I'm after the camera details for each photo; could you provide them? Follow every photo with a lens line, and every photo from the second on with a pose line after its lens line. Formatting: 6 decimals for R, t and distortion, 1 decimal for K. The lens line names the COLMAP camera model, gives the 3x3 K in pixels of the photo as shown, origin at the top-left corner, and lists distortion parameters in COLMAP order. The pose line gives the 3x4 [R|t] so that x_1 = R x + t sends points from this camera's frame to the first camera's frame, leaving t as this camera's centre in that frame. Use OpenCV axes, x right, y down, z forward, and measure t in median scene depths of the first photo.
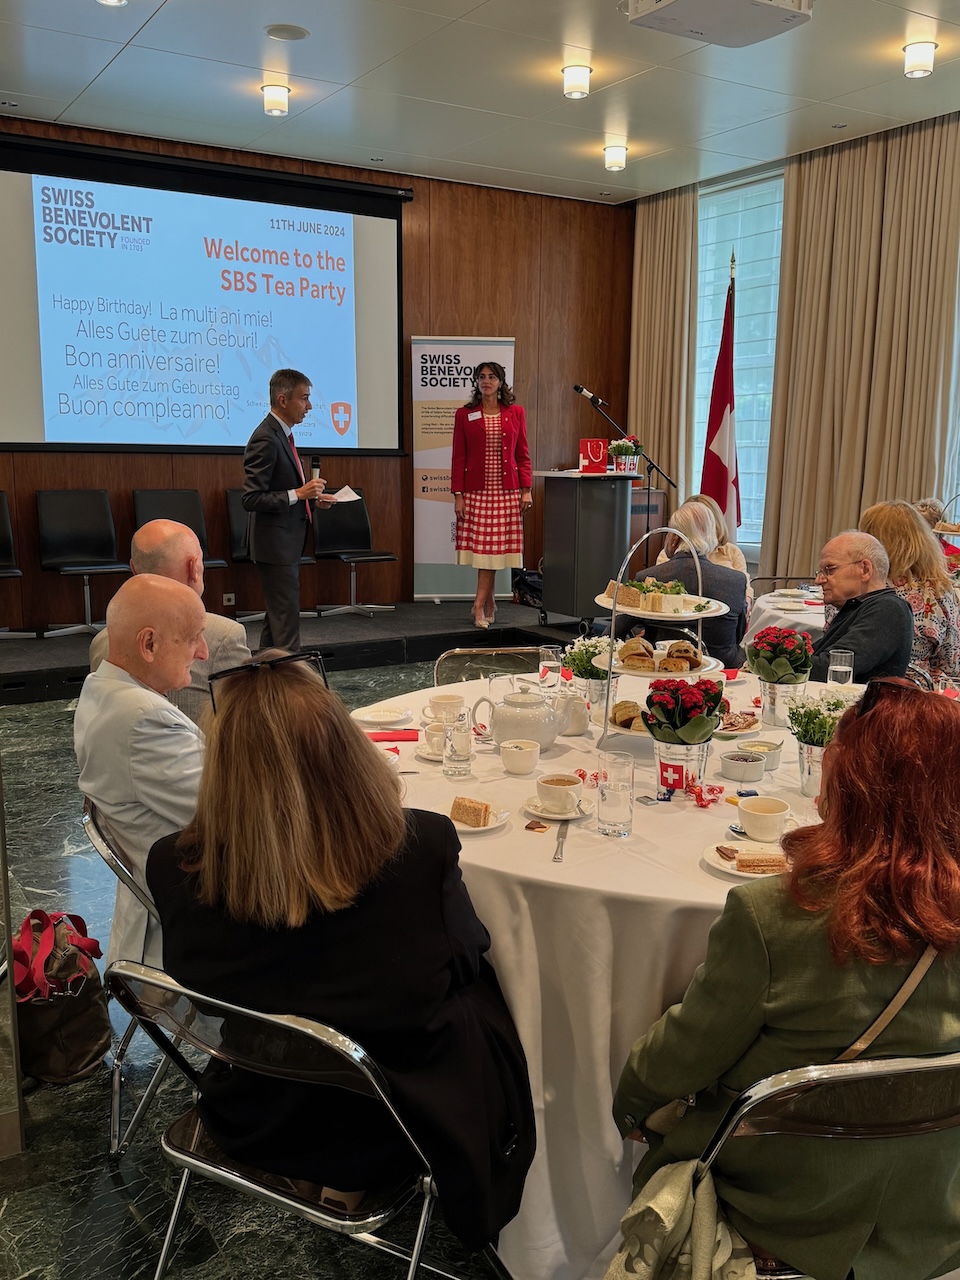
lens RADIAL K [[1117.3, 0, 489.9], [0, 1117.3, 661.8], [0, 0, 1]] dist [0.111040, -0.179554]
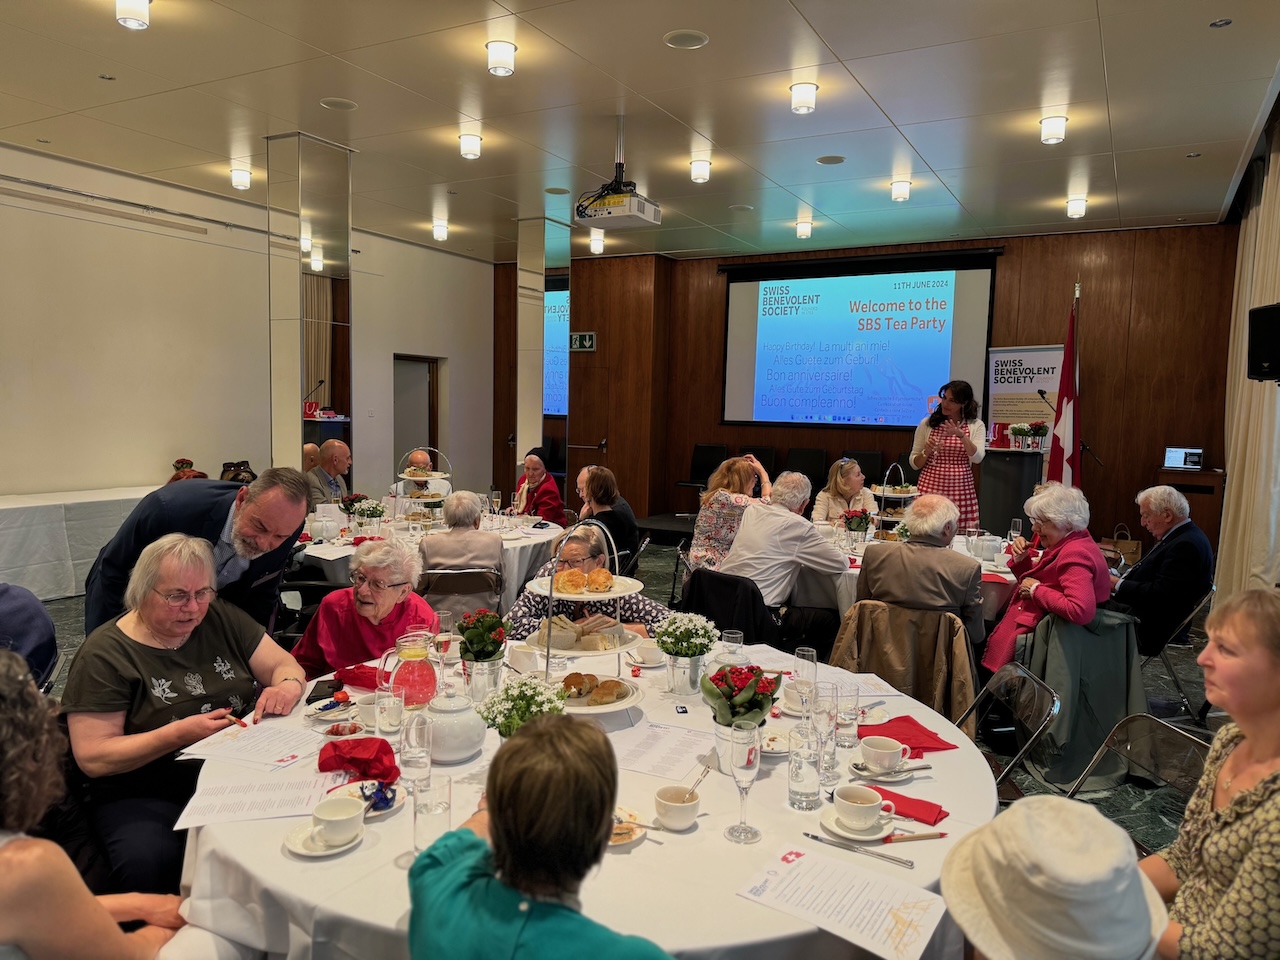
lens RADIAL K [[887.6, 0, 637.2], [0, 887.6, 483.9], [0, 0, 1]] dist [0.055648, -0.076436]
pose [[0.502494, 0.077654, -0.861086, 0.754574], [-0.184151, 0.982717, -0.018840, -0.029812], [0.844741, 0.168037, 0.508110, 0.121969]]
